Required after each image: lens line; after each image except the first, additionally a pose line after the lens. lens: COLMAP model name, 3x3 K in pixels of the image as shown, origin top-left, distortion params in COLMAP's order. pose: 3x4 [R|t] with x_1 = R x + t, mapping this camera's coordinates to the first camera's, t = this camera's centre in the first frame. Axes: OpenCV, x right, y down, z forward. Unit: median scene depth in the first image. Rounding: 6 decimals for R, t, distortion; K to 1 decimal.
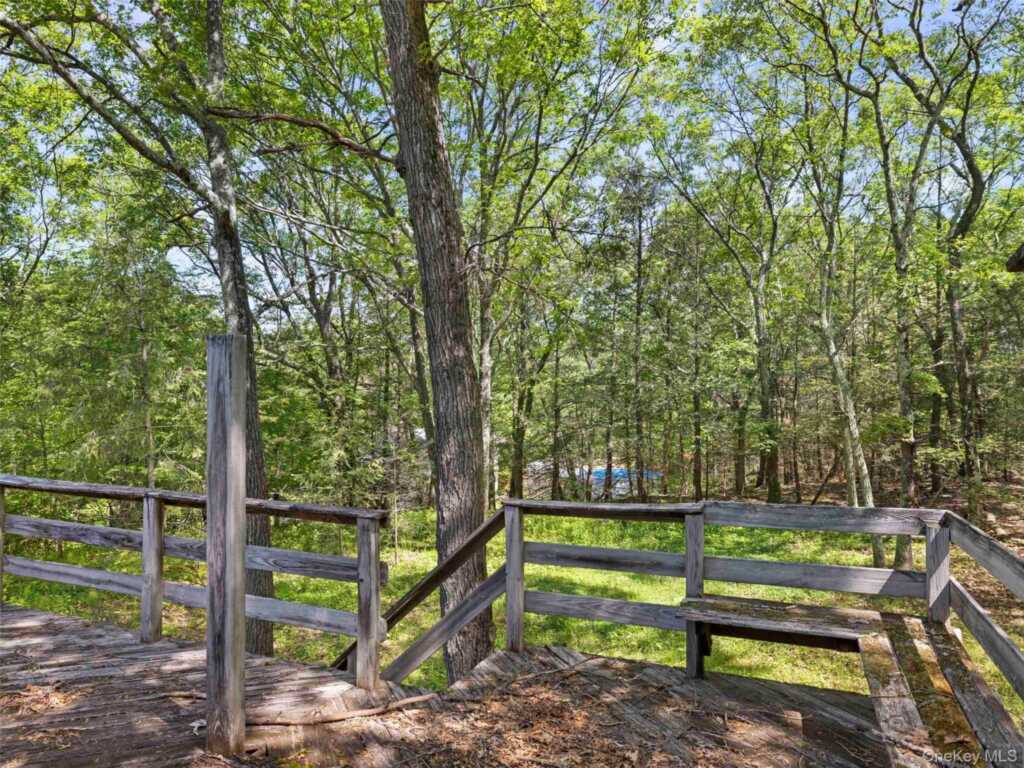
lens RADIAL K [[643.0, 0, 512.0], [0, 643.0, 384.0], [0, 0, 1]] dist [-0.000753, -0.001354]
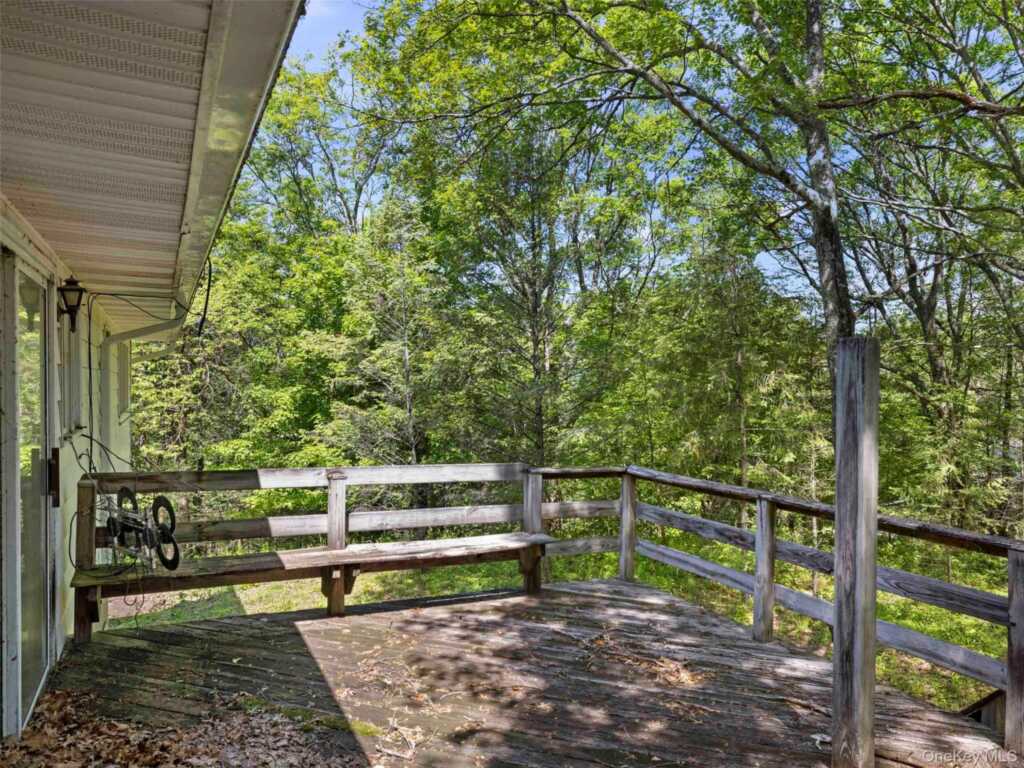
lens RADIAL K [[643.0, 0, 512.0], [0, 643.0, 384.0], [0, 0, 1]] dist [-0.000753, -0.001354]
pose [[0.818172, 0.005695, -0.574945, -0.273967], [-0.001439, 0.999968, 0.007857, -0.012758], [0.574971, -0.005601, 0.818154, -0.054722]]
